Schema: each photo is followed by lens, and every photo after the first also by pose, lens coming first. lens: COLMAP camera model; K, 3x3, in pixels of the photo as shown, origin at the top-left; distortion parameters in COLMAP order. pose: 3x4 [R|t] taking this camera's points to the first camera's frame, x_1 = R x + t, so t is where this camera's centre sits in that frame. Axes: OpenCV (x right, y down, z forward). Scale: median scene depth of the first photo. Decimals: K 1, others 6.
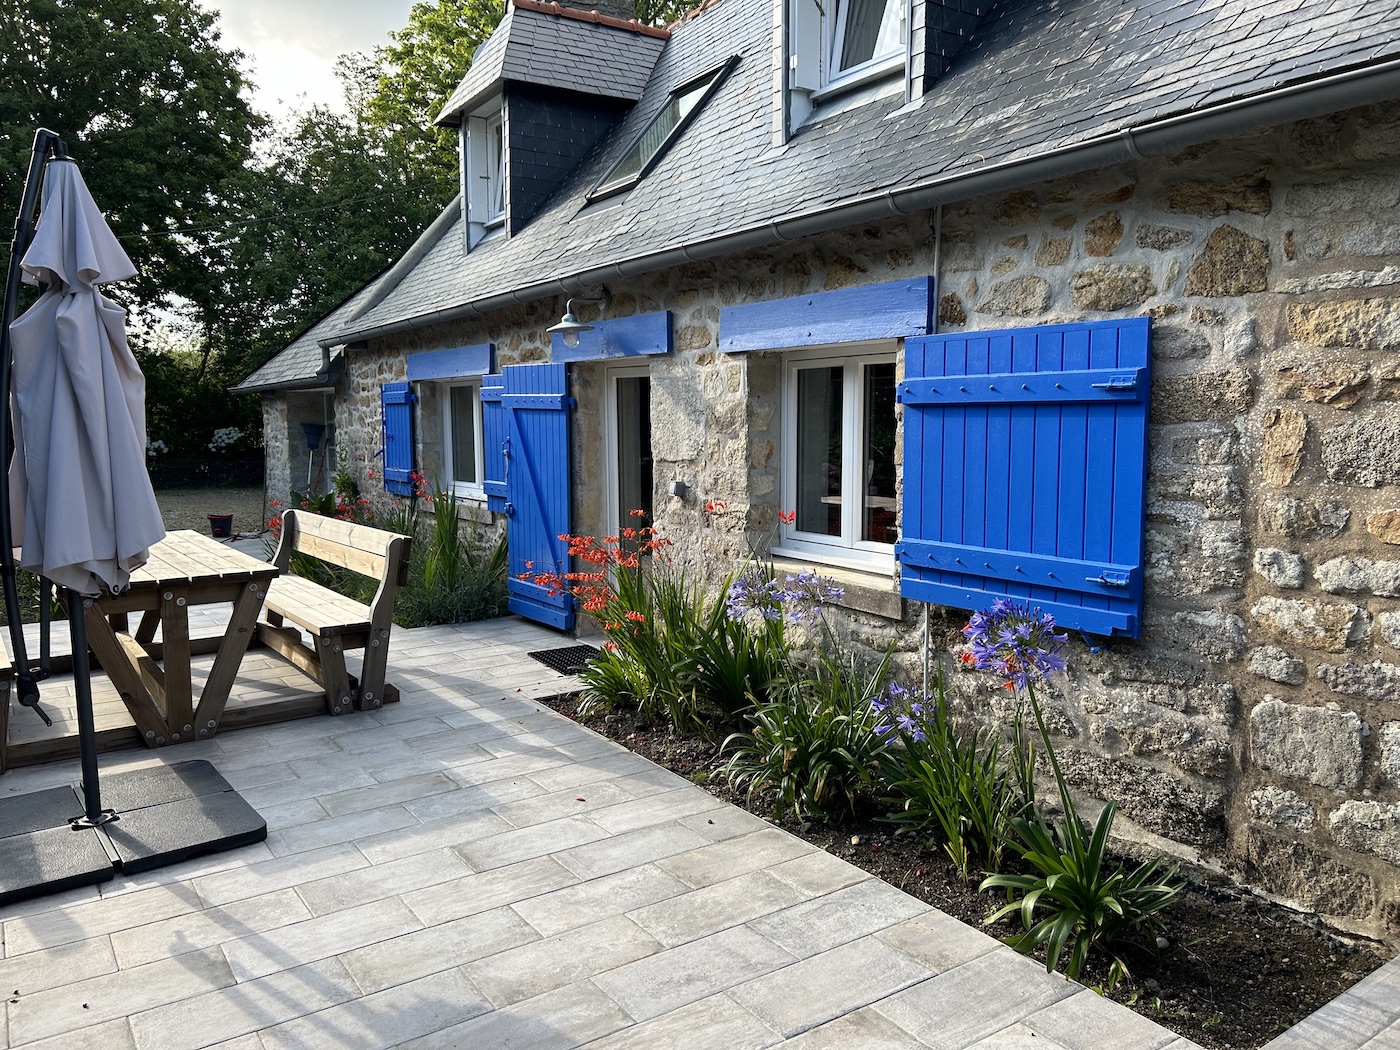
lens RADIAL K [[1041.1, 0, 700.0], [0, 1041.1, 525.0], [0, 0, 1]] dist [0.081370, -0.115910]
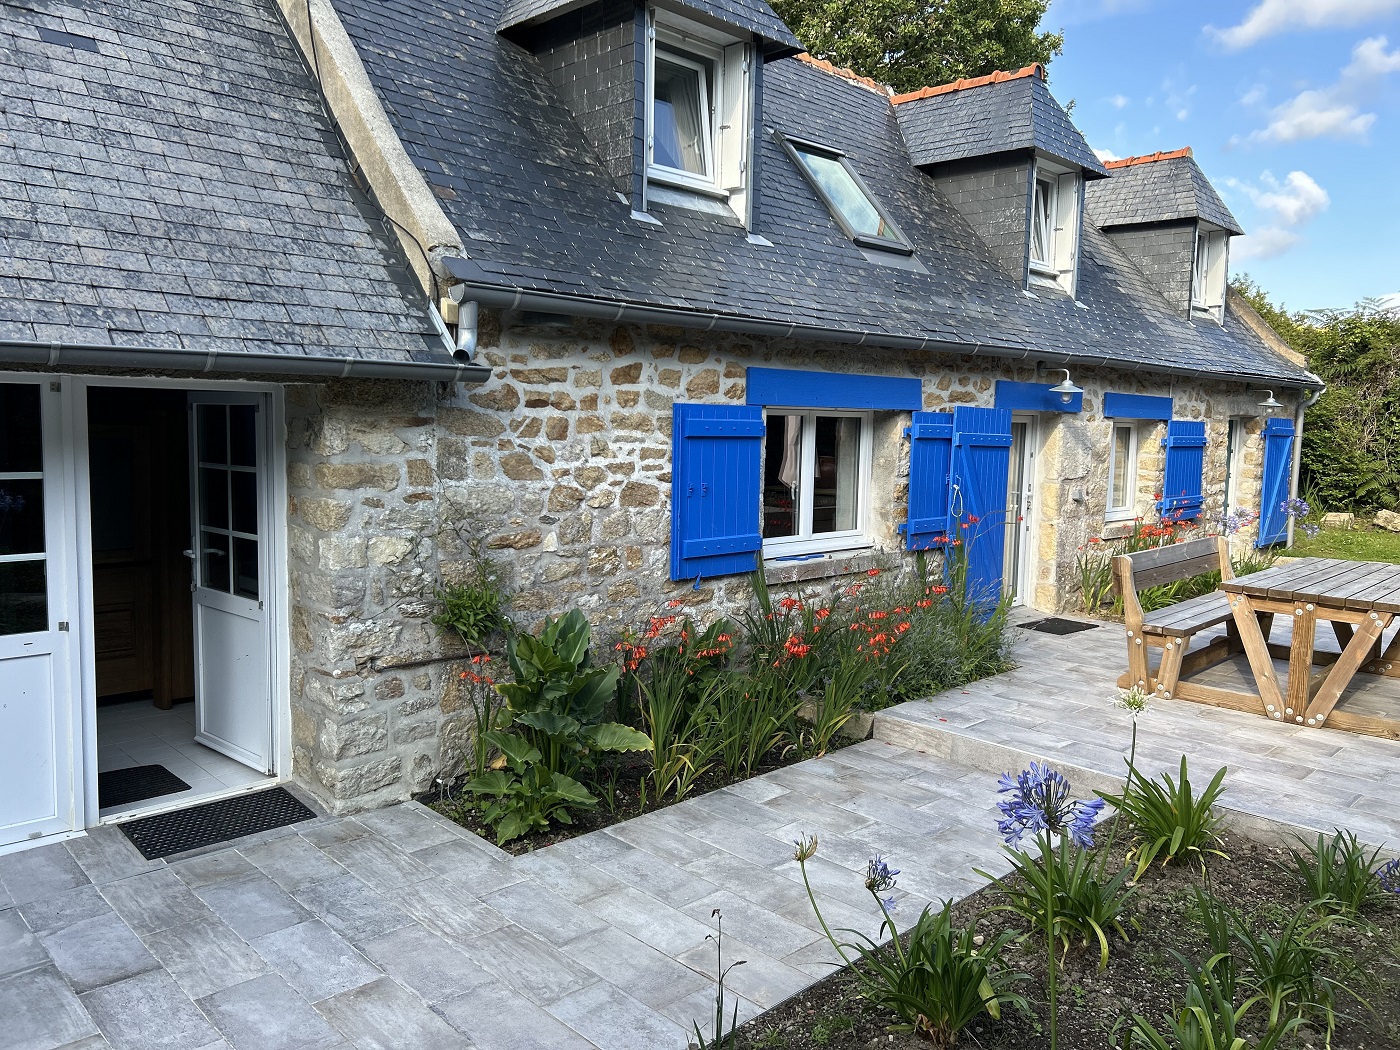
lens RADIAL K [[1041.1, 0, 700.0], [0, 1041.1, 525.0], [0, 0, 1]] dist [0.081370, -0.115910]
pose [[-0.197957, -0.097353, 0.975364, -1.298016], [0.082051, 0.989918, 0.115458, -0.193098], [-0.976771, 0.102885, -0.187973, 1.607042]]
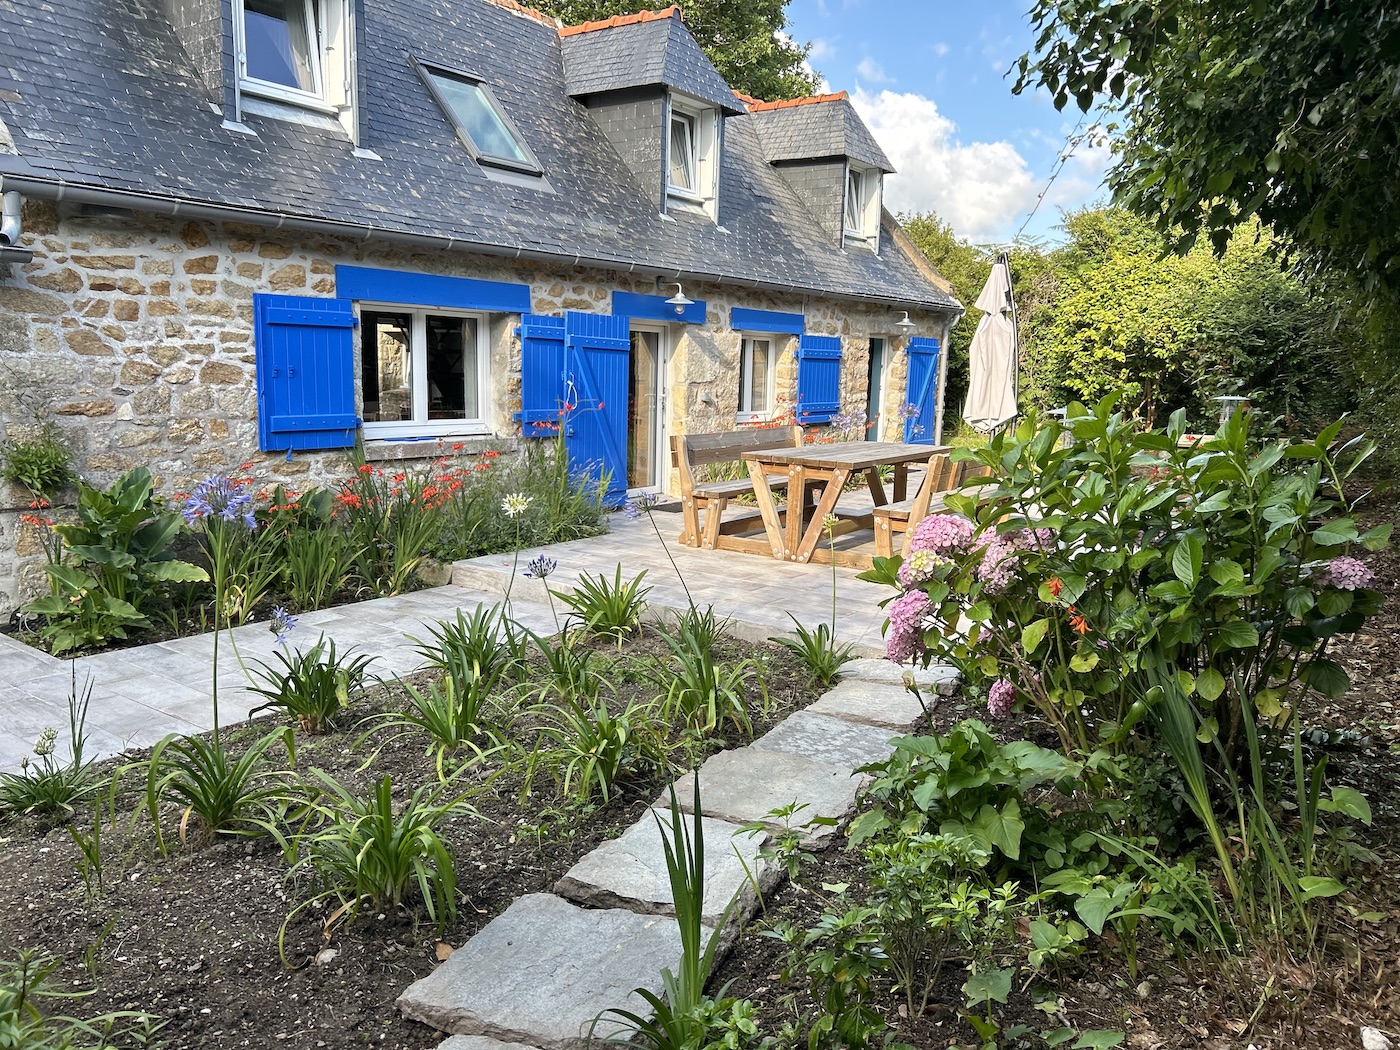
lens RADIAL K [[1048.2, 0, 691.5], [0, 1048.2, 526.6], [0, 0, 1]] dist [0.069897, -0.086603]
pose [[-0.351769, -0.149196, 0.924121, -1.542271], [0.073730, 0.979734, 0.186240, -0.134981], [-0.933179, 0.133649, -0.333639, 1.431679]]
